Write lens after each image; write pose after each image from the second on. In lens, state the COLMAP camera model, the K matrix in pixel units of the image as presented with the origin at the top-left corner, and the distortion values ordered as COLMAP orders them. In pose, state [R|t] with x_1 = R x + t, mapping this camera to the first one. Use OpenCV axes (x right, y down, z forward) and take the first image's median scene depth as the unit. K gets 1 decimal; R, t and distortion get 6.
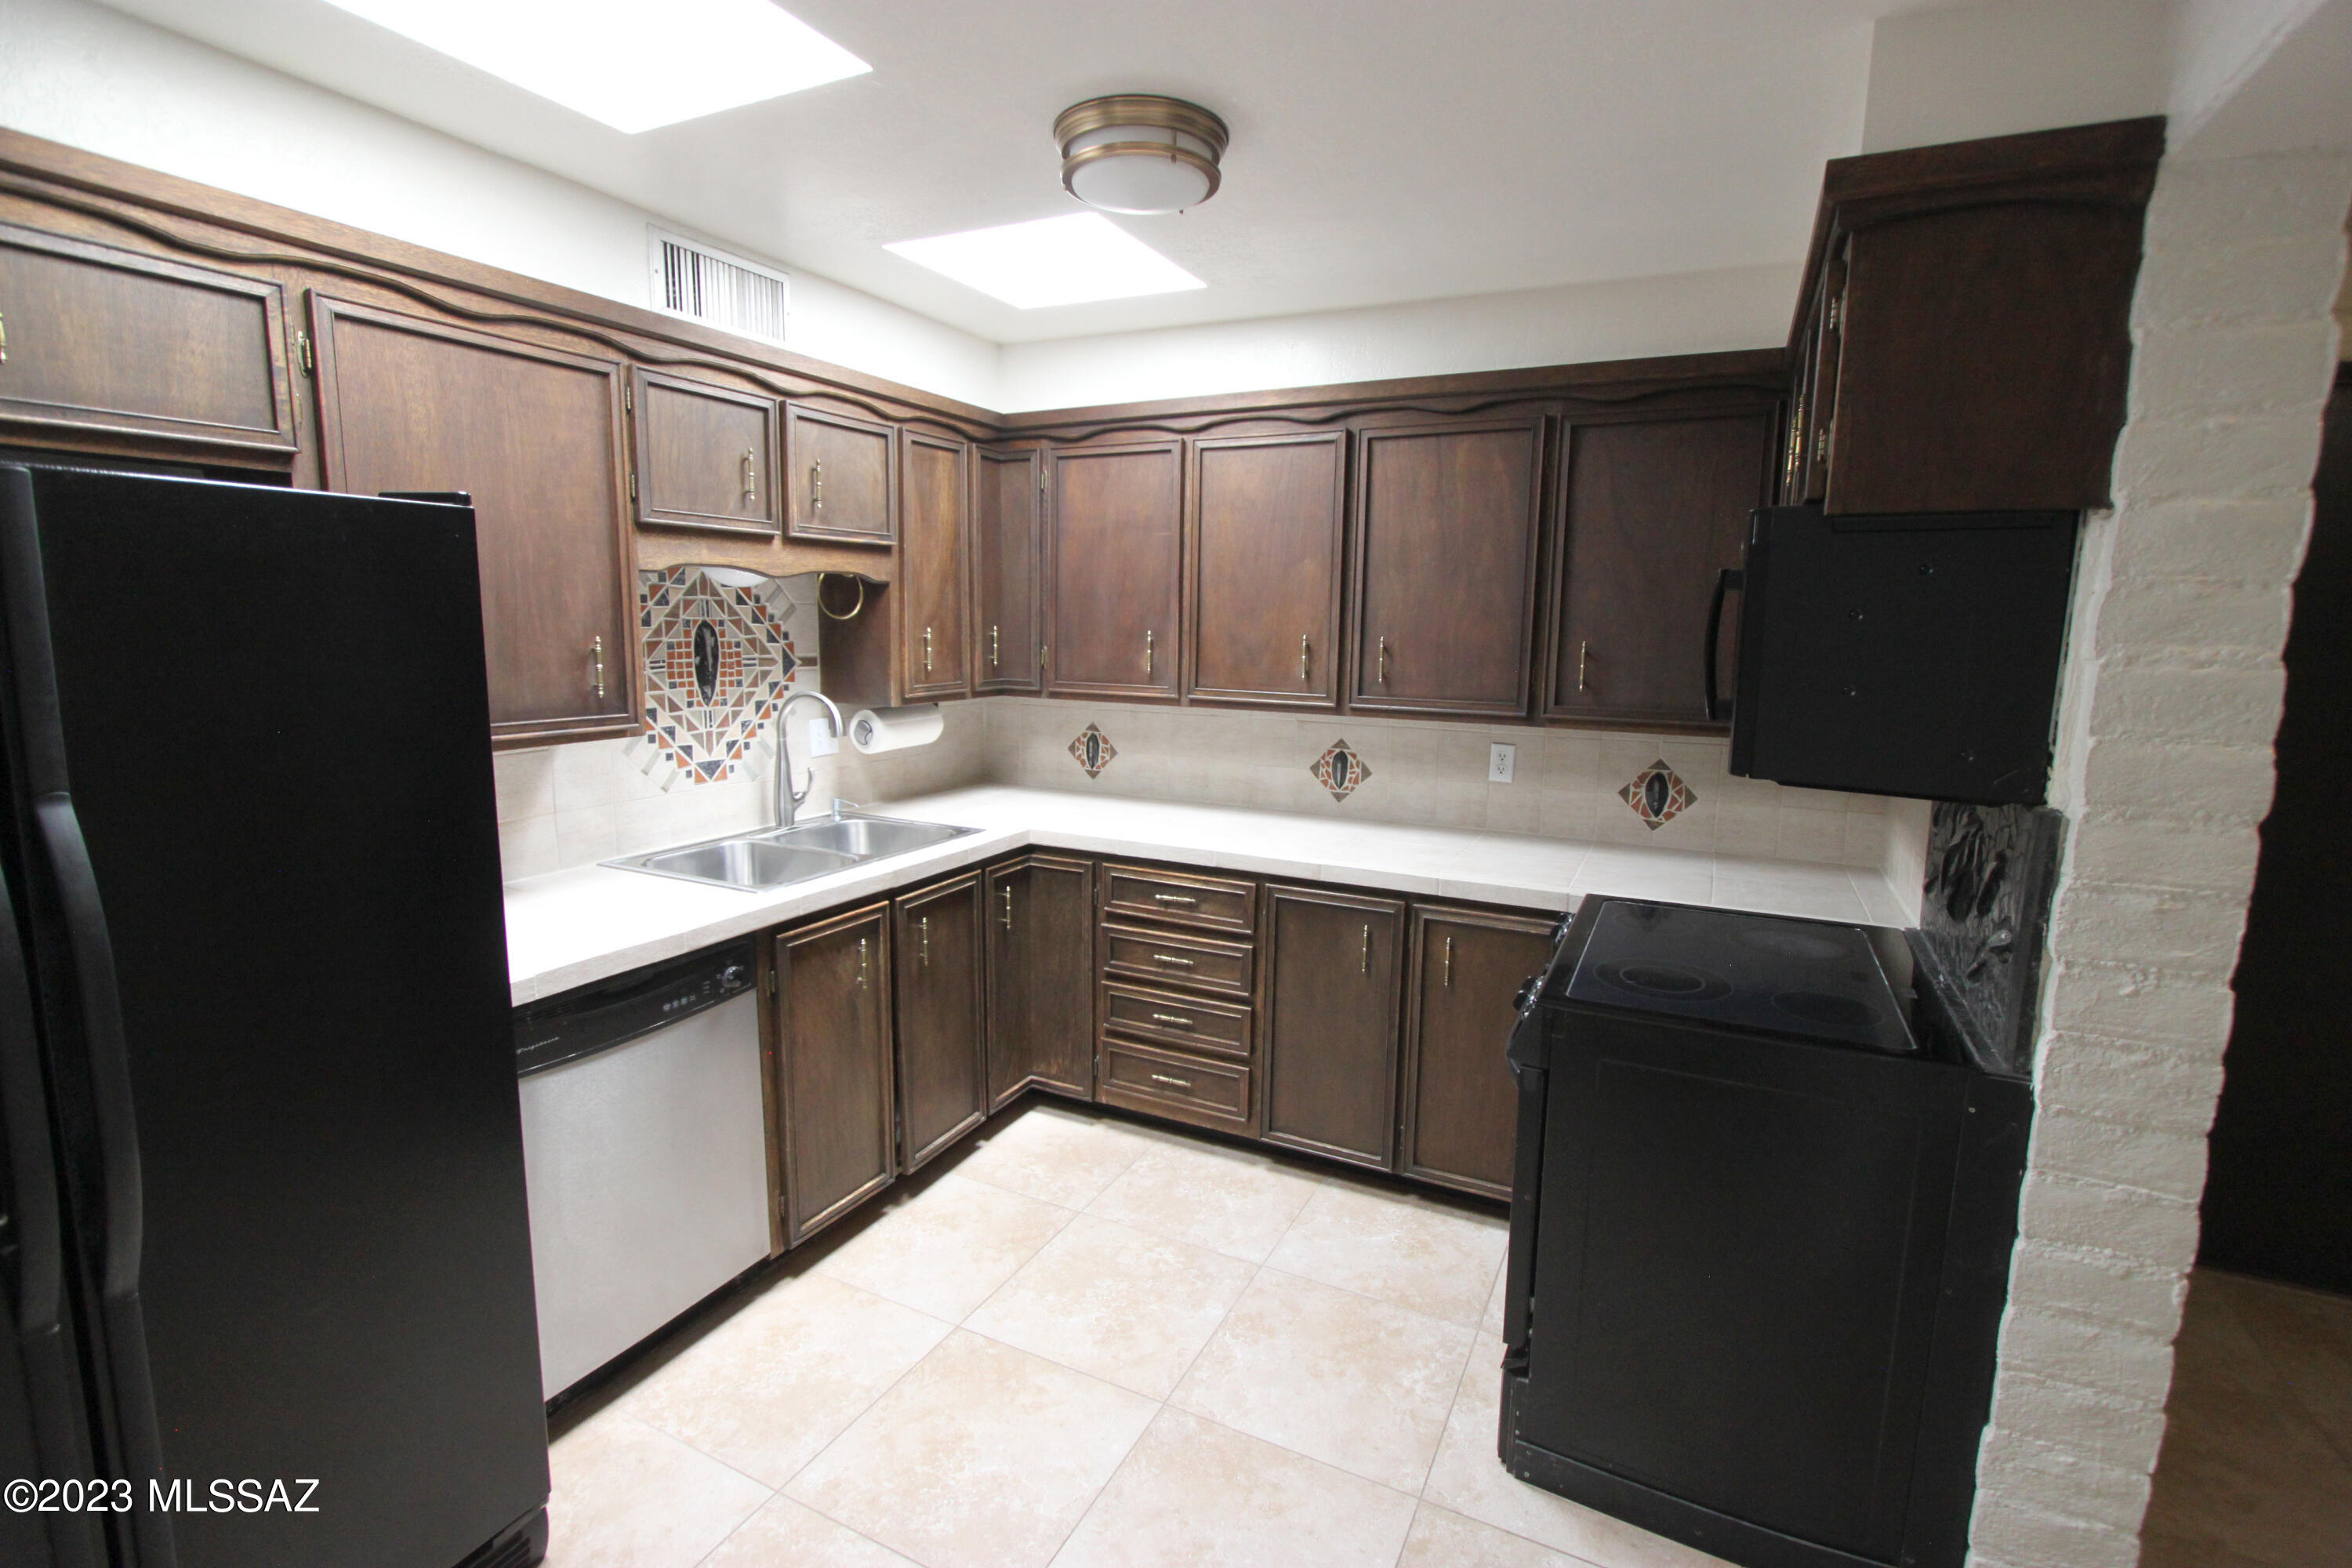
lens RADIAL K [[1072.0, 0, 1173.9], [0, 1072.0, 777.5], [0, 0, 1]] dist [-0.013170, -0.000256]
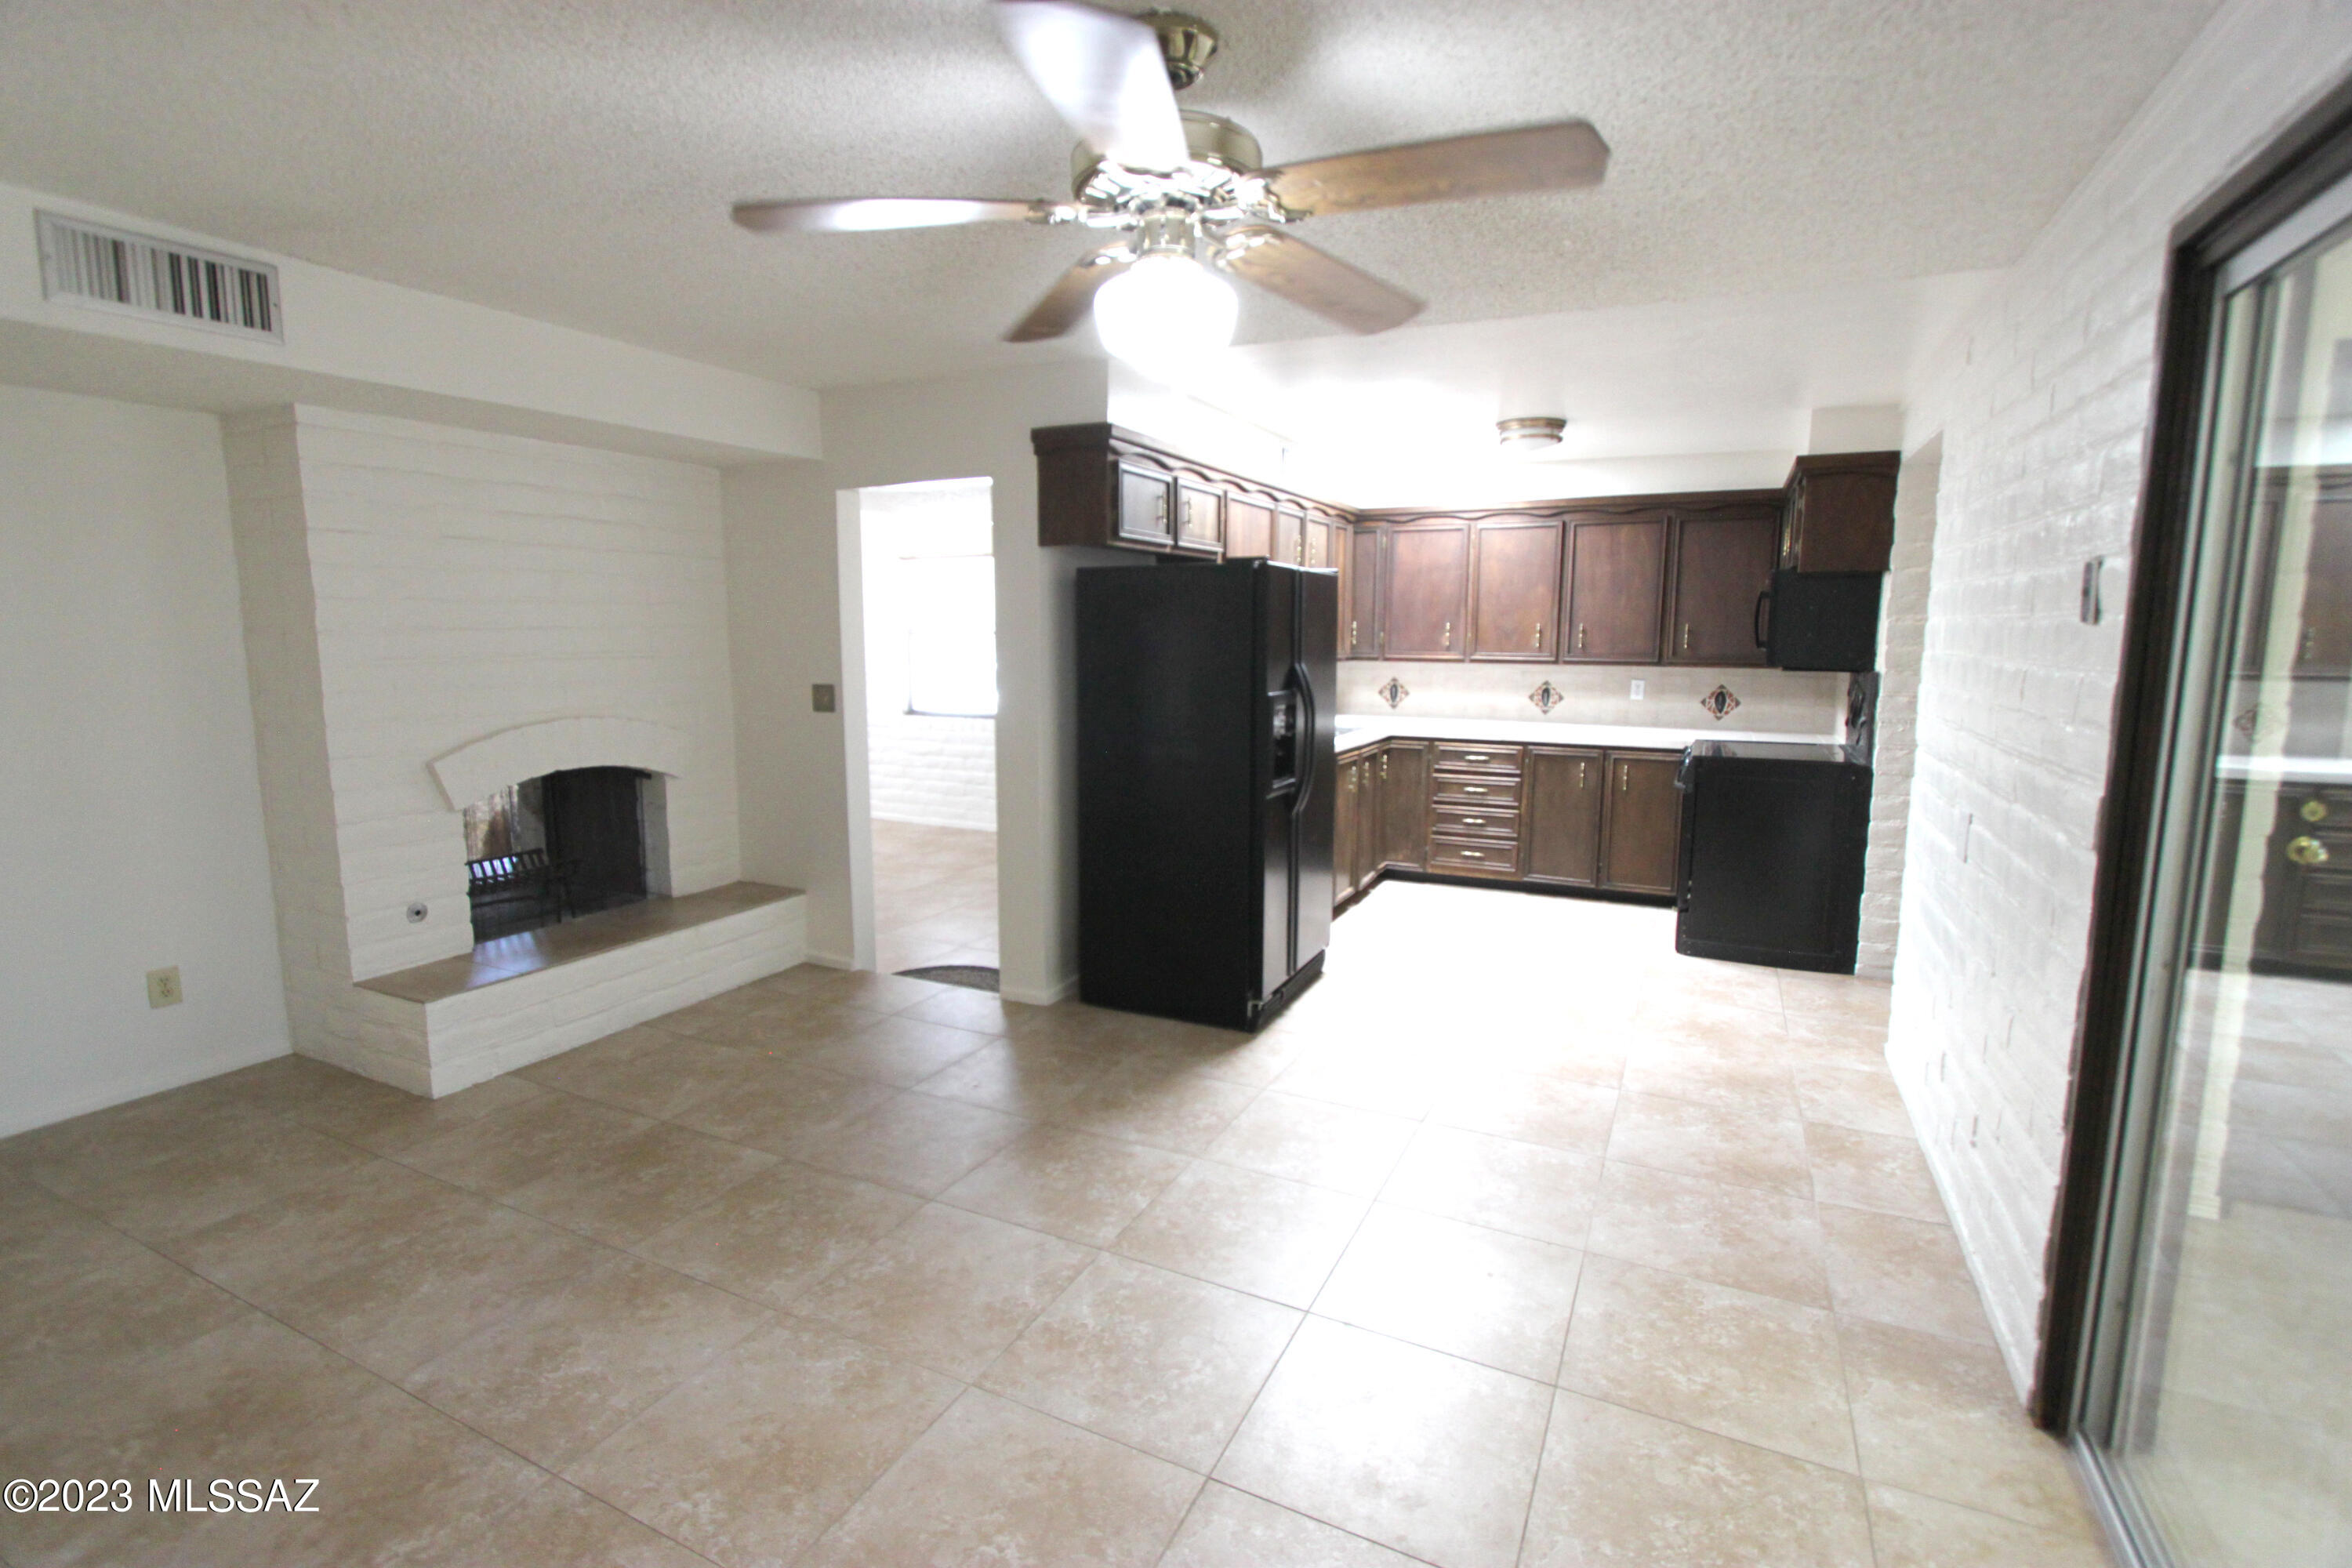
lens RADIAL K [[1072.0, 0, 1176.1], [0, 1072.0, 777.2], [0, 0, 1]] dist [-0.013170, -0.000256]
pose [[0.999911, -0.011799, 0.006290, -0.575594], [0.011880, 0.999846, -0.012931, 0.170517], [-0.006136, 0.013004, 0.999897, -0.980440]]
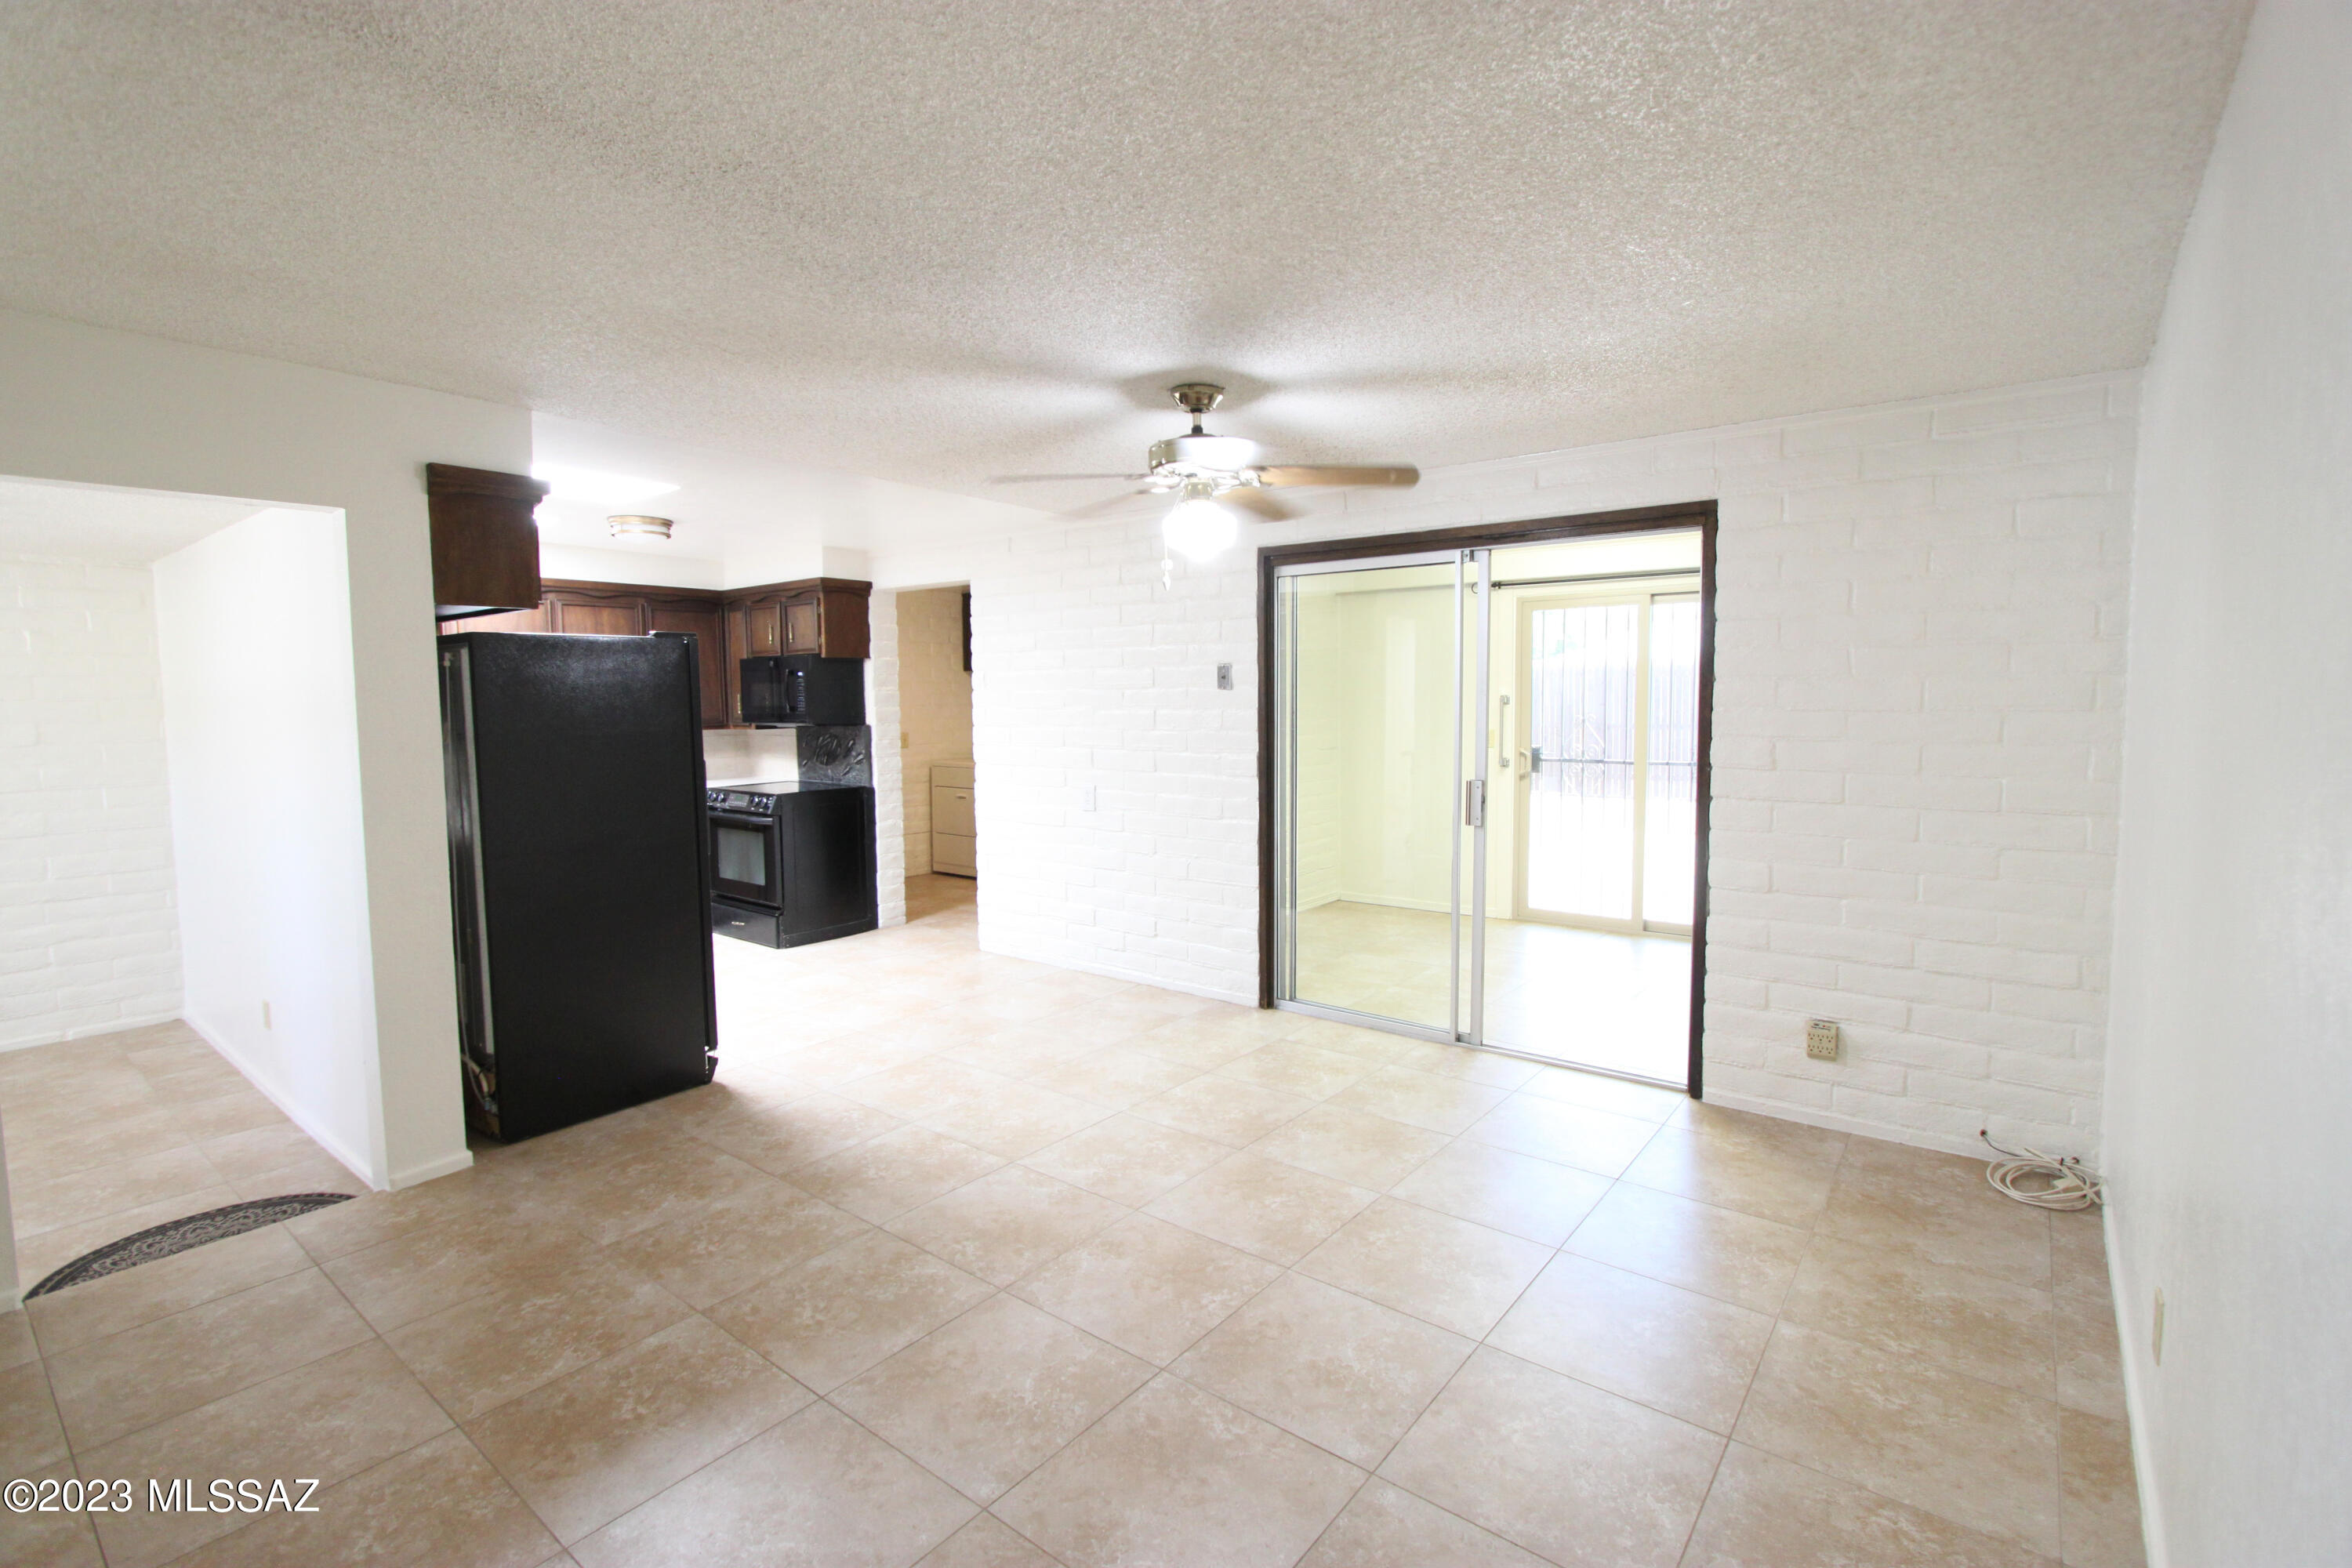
lens RADIAL K [[1072.0, 0, 1176.9], [0, 1072.0, 776.5], [0, 0, 1]] dist [-0.013170, -0.000256]
pose [[0.196086, -0.090224, 0.976427, -1.672983], [0.158533, 0.985575, 0.059233, 0.093312], [-0.967687, 0.143181, 0.207561, -0.582883]]
